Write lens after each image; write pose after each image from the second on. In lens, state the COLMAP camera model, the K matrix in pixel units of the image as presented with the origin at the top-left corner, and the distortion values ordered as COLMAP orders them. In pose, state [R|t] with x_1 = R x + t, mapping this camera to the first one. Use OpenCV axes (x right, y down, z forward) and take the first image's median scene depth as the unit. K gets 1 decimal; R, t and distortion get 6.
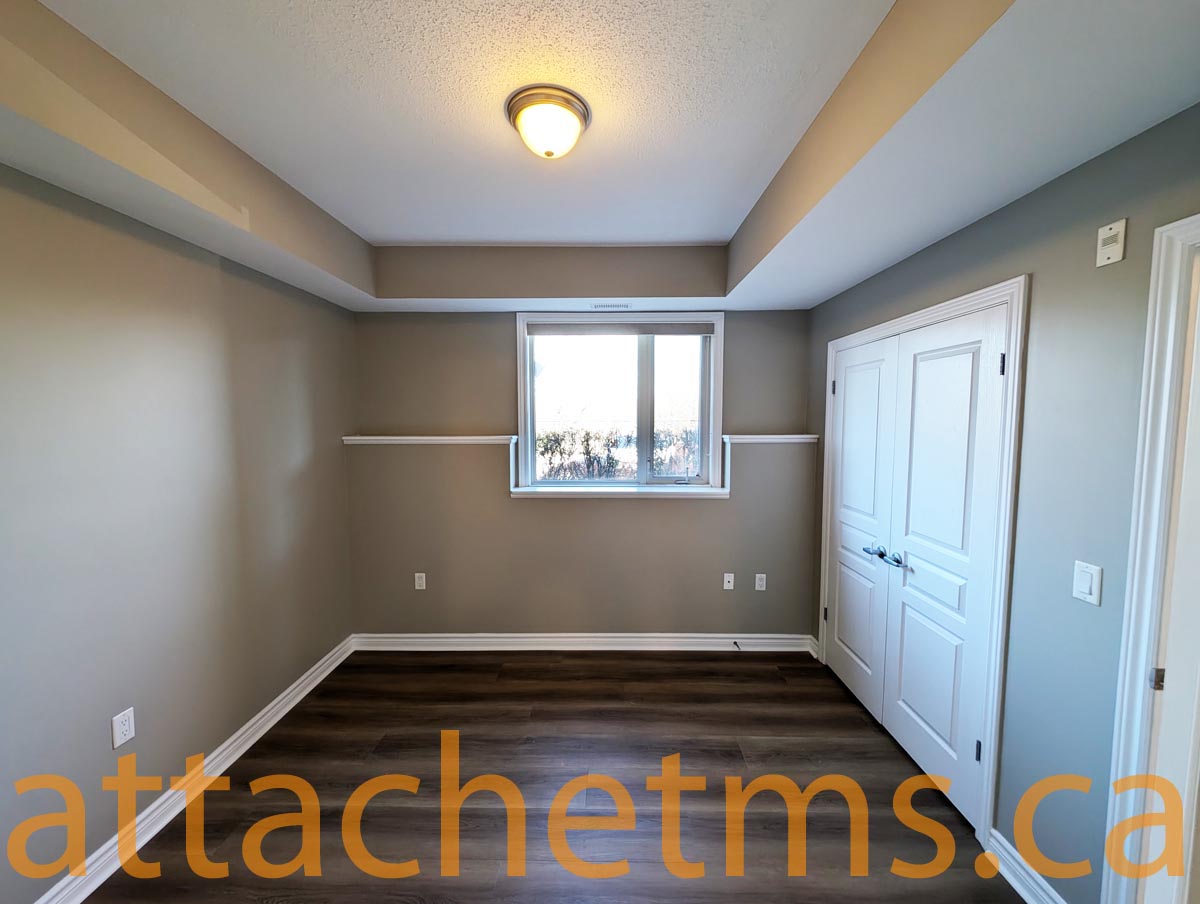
lens RADIAL K [[448.3, 0, 600.5], [0, 448.3, 450.6], [0, 0, 1]] dist [0.004793, -0.003468]
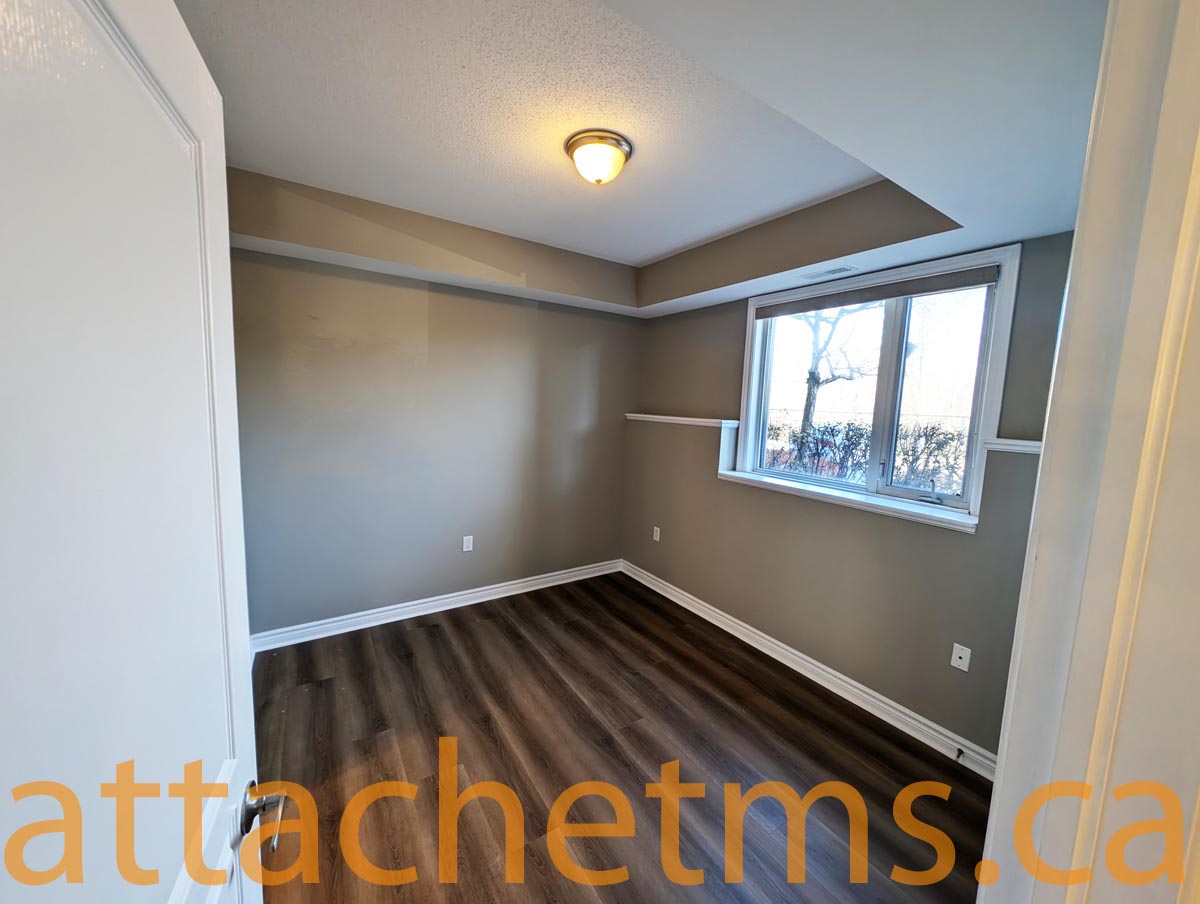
lens RADIAL K [[448.3, 0, 605.8], [0, 448.3, 451.3], [0, 0, 1]] dist [0.004793, -0.003468]
pose [[0.560603, 0.113941, -0.820208, 0.525387], [-0.097894, 0.992662, 0.070988, -0.007365], [0.822278, 0.040497, 0.567644, 0.184618]]
